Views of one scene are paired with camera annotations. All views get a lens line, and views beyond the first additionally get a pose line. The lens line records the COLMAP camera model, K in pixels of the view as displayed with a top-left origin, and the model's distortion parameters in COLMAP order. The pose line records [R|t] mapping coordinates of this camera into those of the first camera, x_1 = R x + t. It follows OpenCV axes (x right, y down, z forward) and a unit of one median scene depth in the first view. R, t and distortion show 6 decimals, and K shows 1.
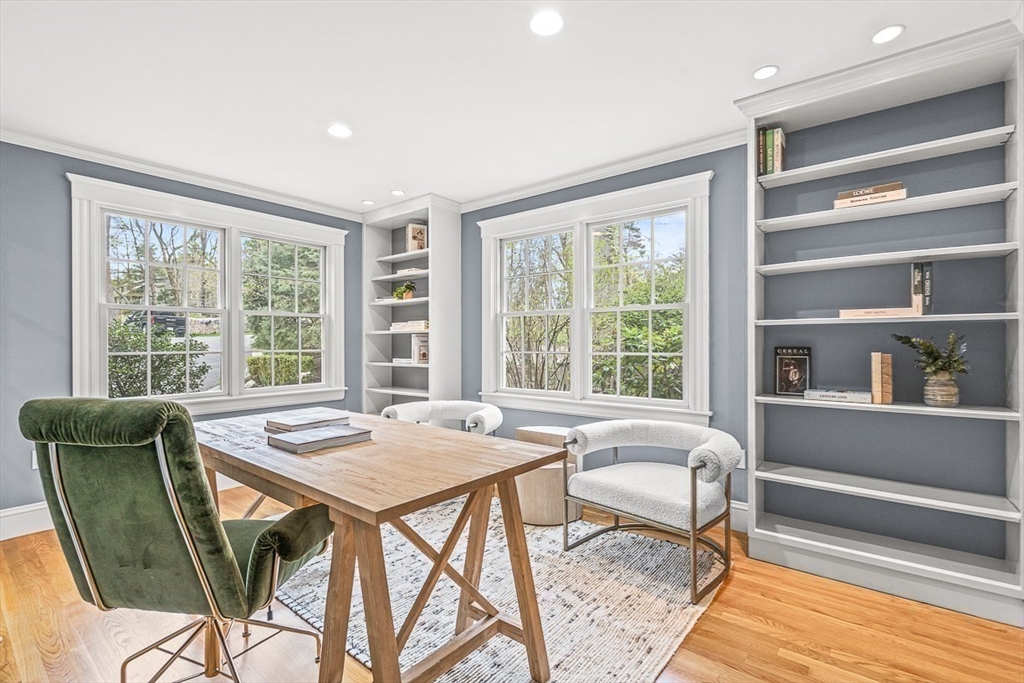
lens RADIAL K [[484.6, 0, 503.9], [0, 484.6, 346.2], [0, 0, 1]] dist [0.000421, -0.000109]
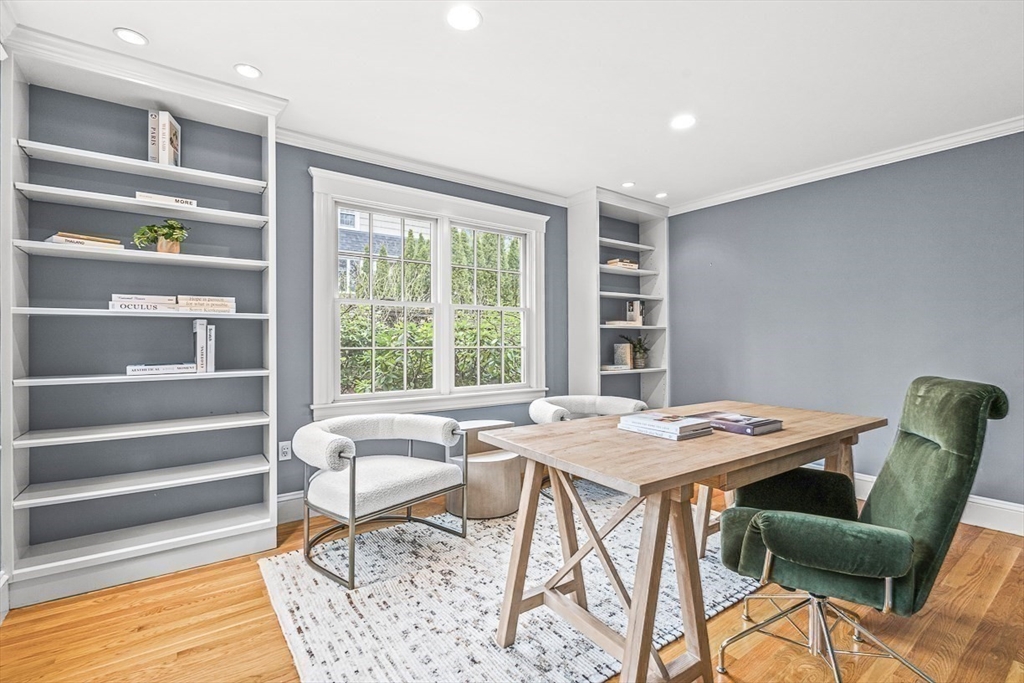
lens RADIAL K [[465.1, 0, 516.5], [0, 465.1, 339.0], [0, 0, 1]] dist [-0.001048, 0.000093]
pose [[0.246330, 0.003019, 0.969181, -0.614723], [0.000954, 0.999994, -0.003358, -0.001089], [-0.969185, 0.001752, 0.246326, 0.515080]]
